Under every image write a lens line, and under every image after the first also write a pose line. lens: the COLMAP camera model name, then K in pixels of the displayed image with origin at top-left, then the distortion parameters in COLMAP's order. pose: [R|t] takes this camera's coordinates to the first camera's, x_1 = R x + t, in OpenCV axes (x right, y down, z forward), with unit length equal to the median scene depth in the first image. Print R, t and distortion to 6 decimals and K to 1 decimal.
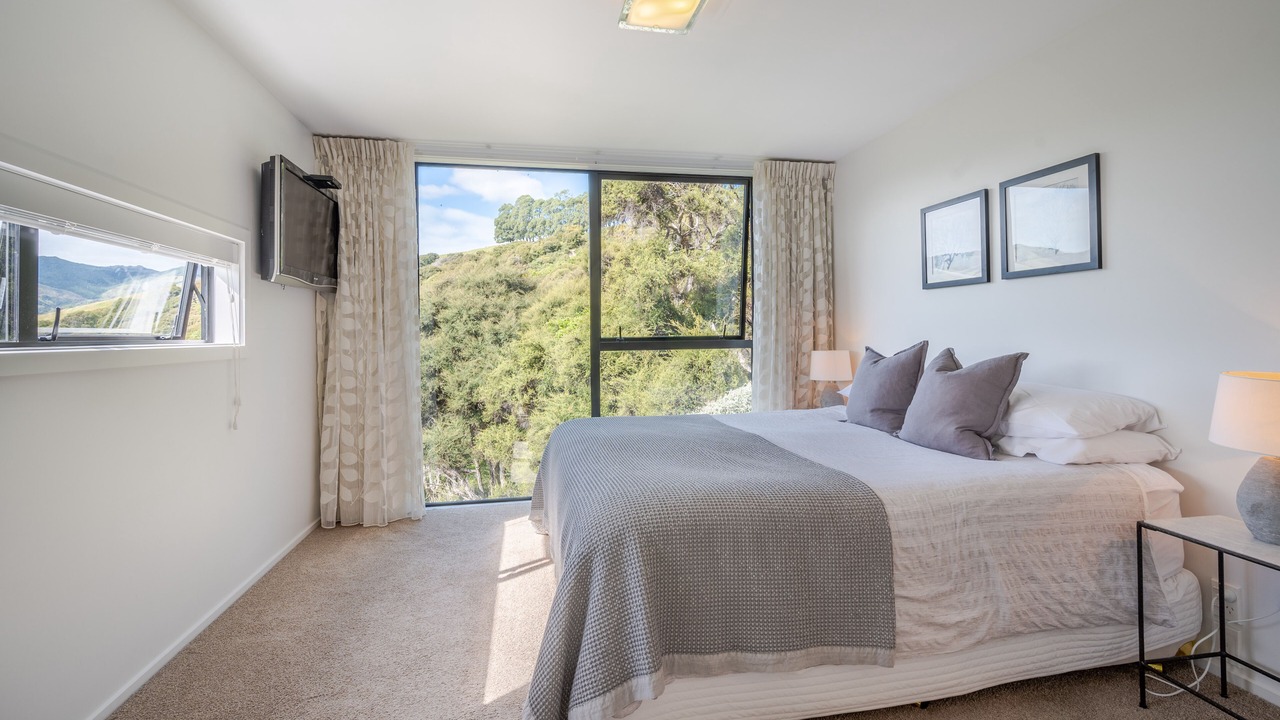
lens RADIAL K [[551.6, 0, 640.0], [0, 551.6, 360.0], [0, 0, 1]] dist [0.002046, 0.000071]
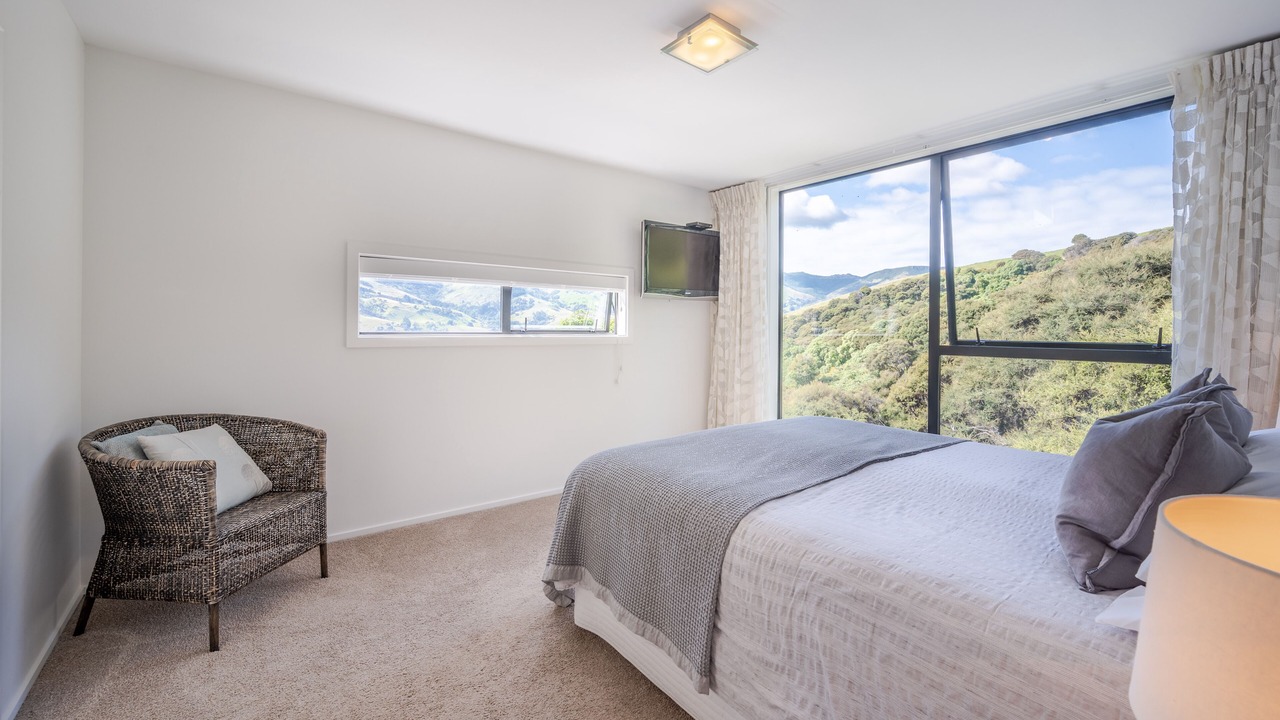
lens RADIAL K [[519.7, 0, 640.0], [0, 519.7, 360.0], [0, 0, 1]] dist [-0.001831, -0.000371]
pose [[0.447091, 0.071195, -0.891650, 0.546579], [-0.056609, 0.997081, 0.051228, -0.028212], [0.892695, 0.027572, 0.449817, 0.226860]]
